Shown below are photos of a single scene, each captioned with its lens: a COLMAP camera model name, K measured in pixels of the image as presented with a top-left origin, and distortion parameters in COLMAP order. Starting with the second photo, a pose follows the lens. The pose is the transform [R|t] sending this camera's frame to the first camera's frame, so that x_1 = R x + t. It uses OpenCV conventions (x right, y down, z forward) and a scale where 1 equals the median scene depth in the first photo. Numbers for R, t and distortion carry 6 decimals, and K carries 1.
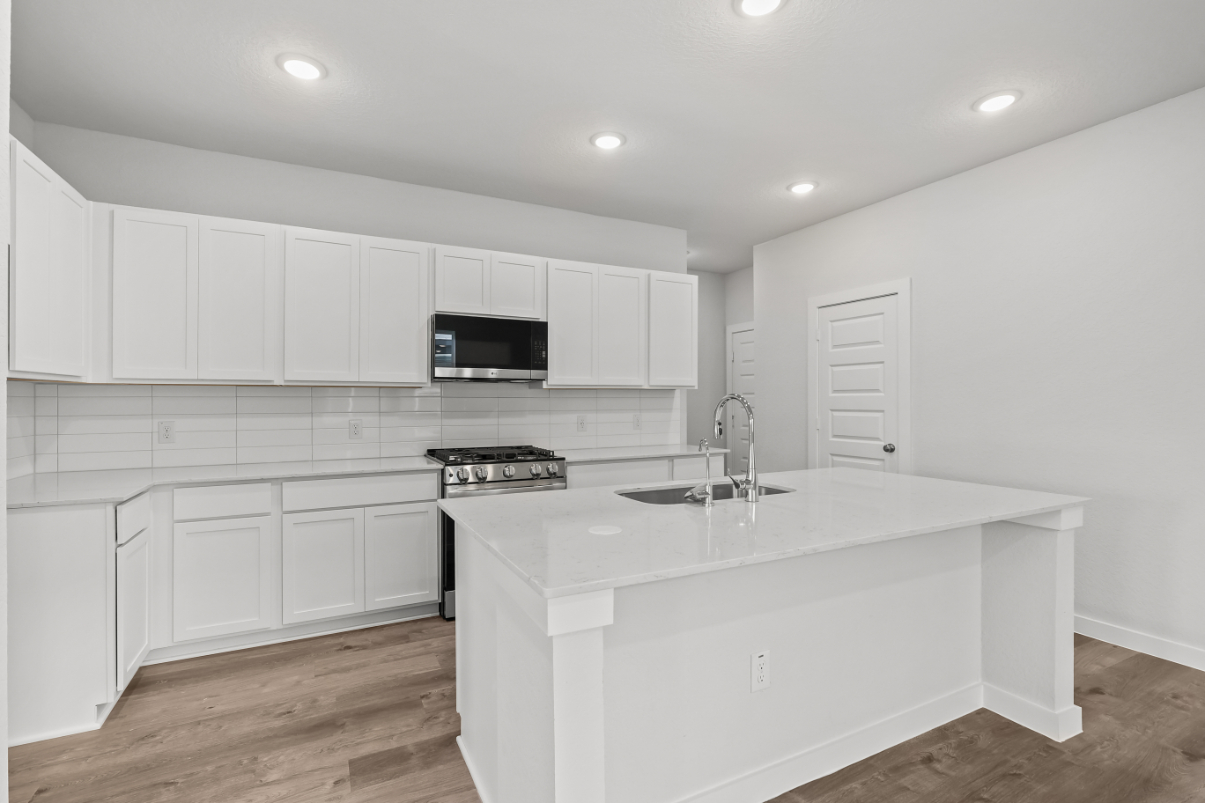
lens RADIAL K [[554.3, 0, 597.7], [0, 554.3, 398.2], [0, 0, 1]] dist [-0.006890, 0.002729]
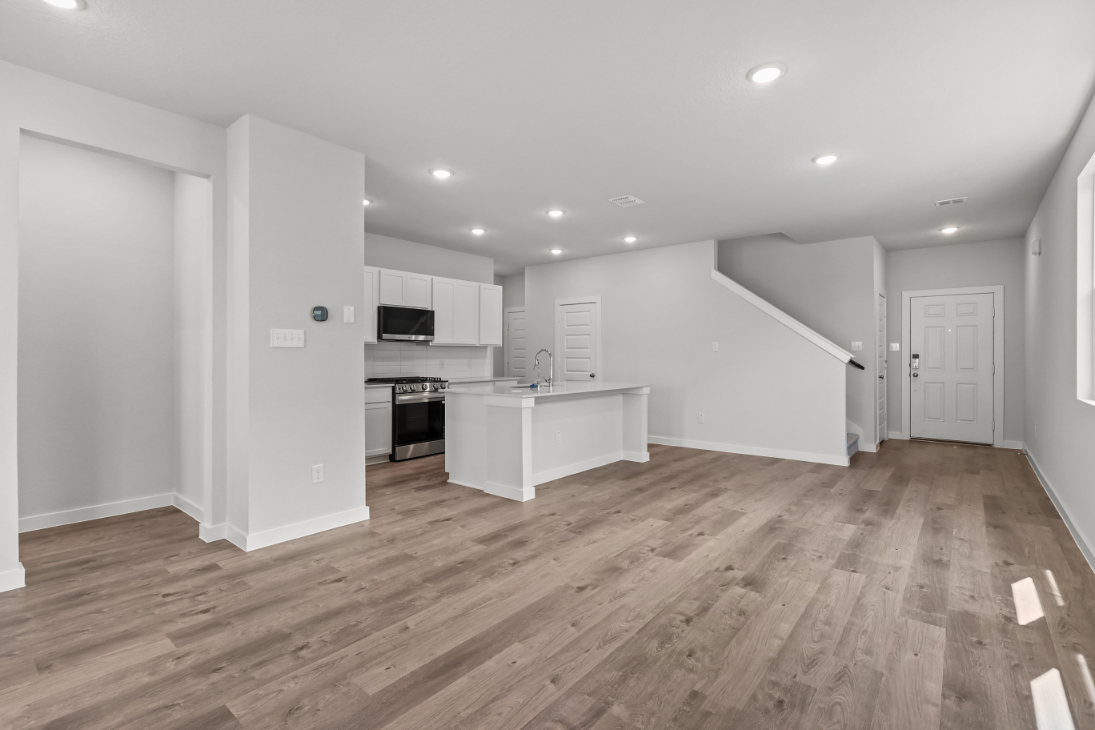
lens RADIAL K [[503.7, 0, 553.3], [0, 503.7, 355.3], [0, 0, 1]] dist [-0.006890, 0.002729]
pose [[0.914468, 0.002051, 0.404654, -0.558910], [-0.004445, 0.999978, 0.004977, 0.007474], [-0.404634, -0.006350, 0.914456, -1.006133]]
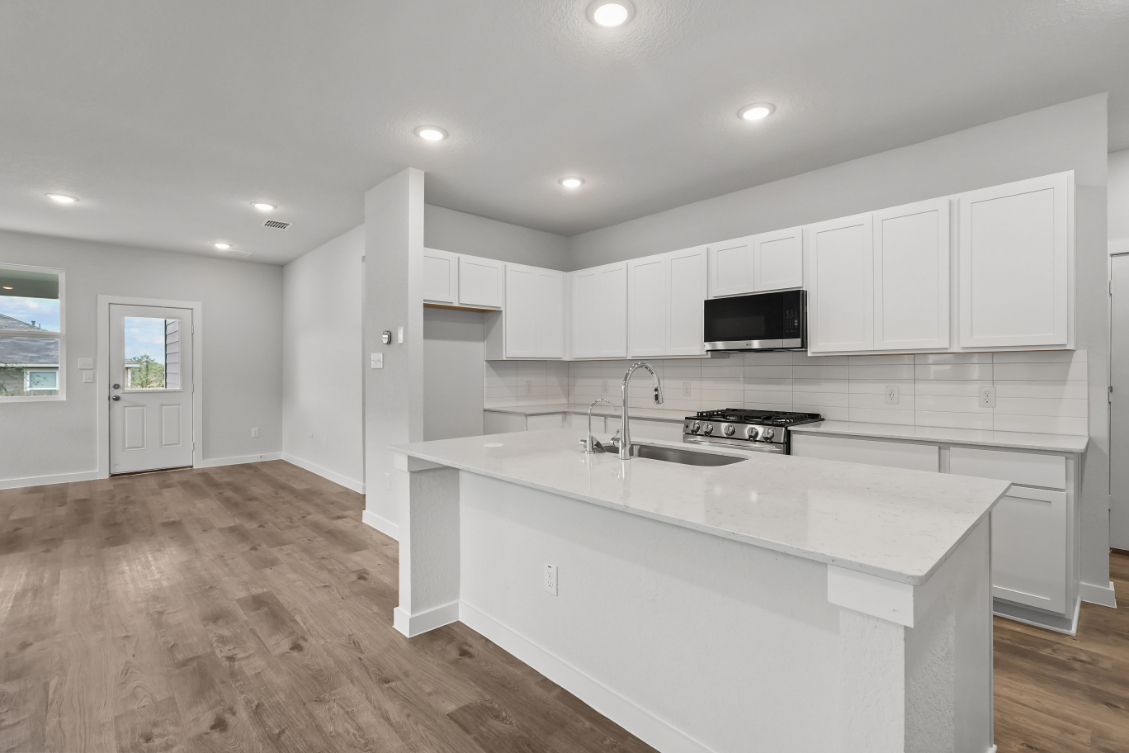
lens RADIAL K [[519.4, 0, 568.7], [0, 519.4, 372.4], [0, 0, 1]] dist [-0.006890, 0.002729]
pose [[0.284442, 0.005034, -0.958680, 0.925272], [0.006991, 0.999949, 0.007325, 0.002177], [0.958668, -0.008786, 0.284392, 0.442254]]
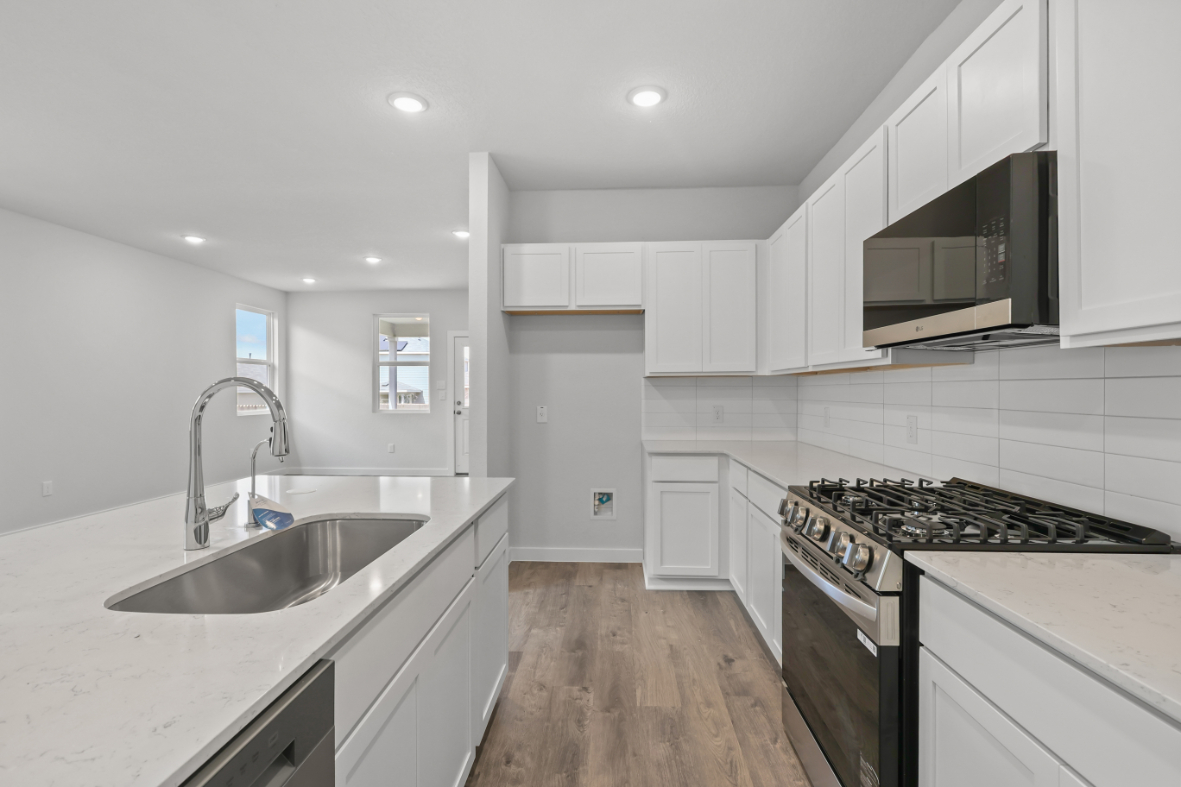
lens RADIAL K [[543.3, 0, 587.0], [0, 543.3, 397.3], [0, 0, 1]] dist [-0.006890, 0.002729]
pose [[-0.499350, 0.014991, -0.866270, 0.435561], [0.008875, 0.999886, 0.012187, 0.005457], [0.866355, -0.001603, -0.499427, 1.256897]]
